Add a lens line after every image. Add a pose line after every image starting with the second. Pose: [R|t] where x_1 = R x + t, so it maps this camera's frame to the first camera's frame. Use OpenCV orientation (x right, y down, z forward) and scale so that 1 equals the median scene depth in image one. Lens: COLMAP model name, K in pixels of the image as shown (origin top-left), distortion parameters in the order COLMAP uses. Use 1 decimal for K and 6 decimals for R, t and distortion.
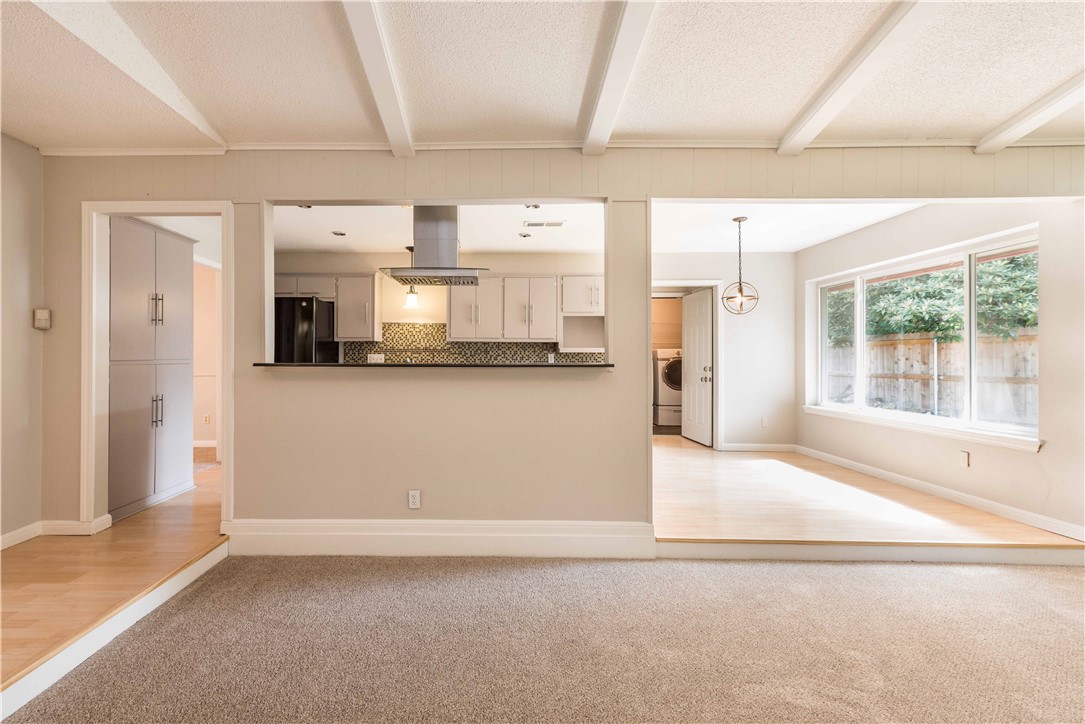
lens RADIAL K [[464.8, 0, 490.5], [0, 464.8, 351.5], [0, 0, 1]] dist [0.000941, -0.000453]
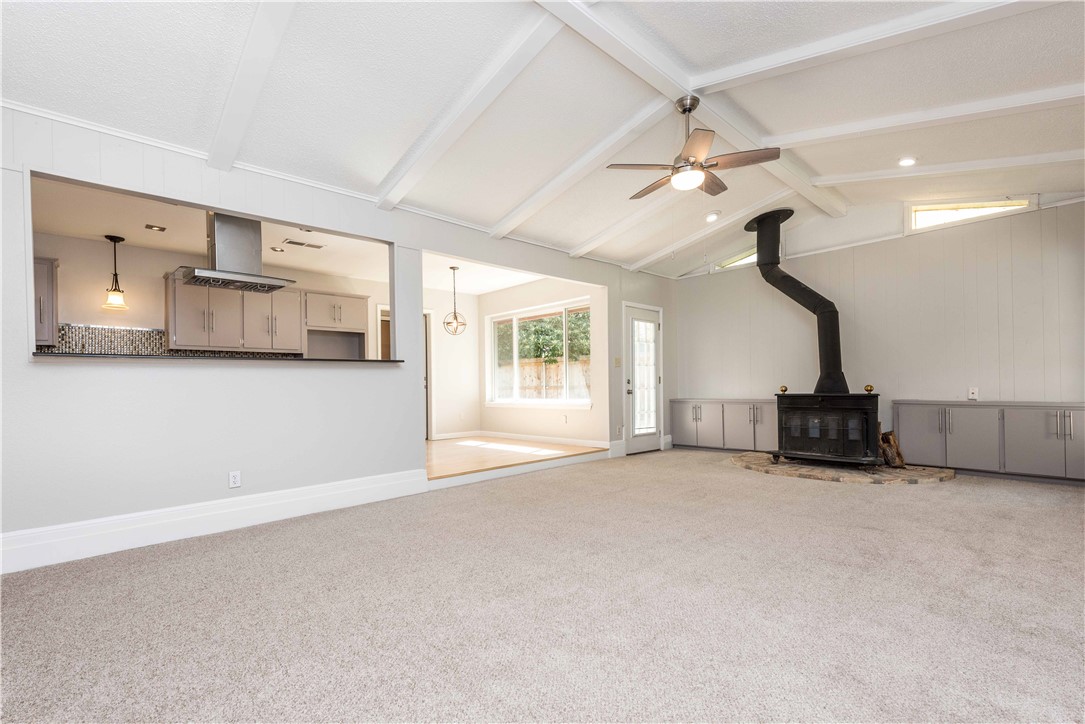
lens RADIAL K [[473.5, 0, 547.8], [0, 473.5, 383.1], [0, 0, 1]] dist [0.002996, 0.000282]
pose [[0.705605, -0.014812, 0.708450, -0.233597], [0.011334, 0.999890, 0.009617, 0.045308], [-0.708514, 0.001244, 0.705695, -0.180361]]
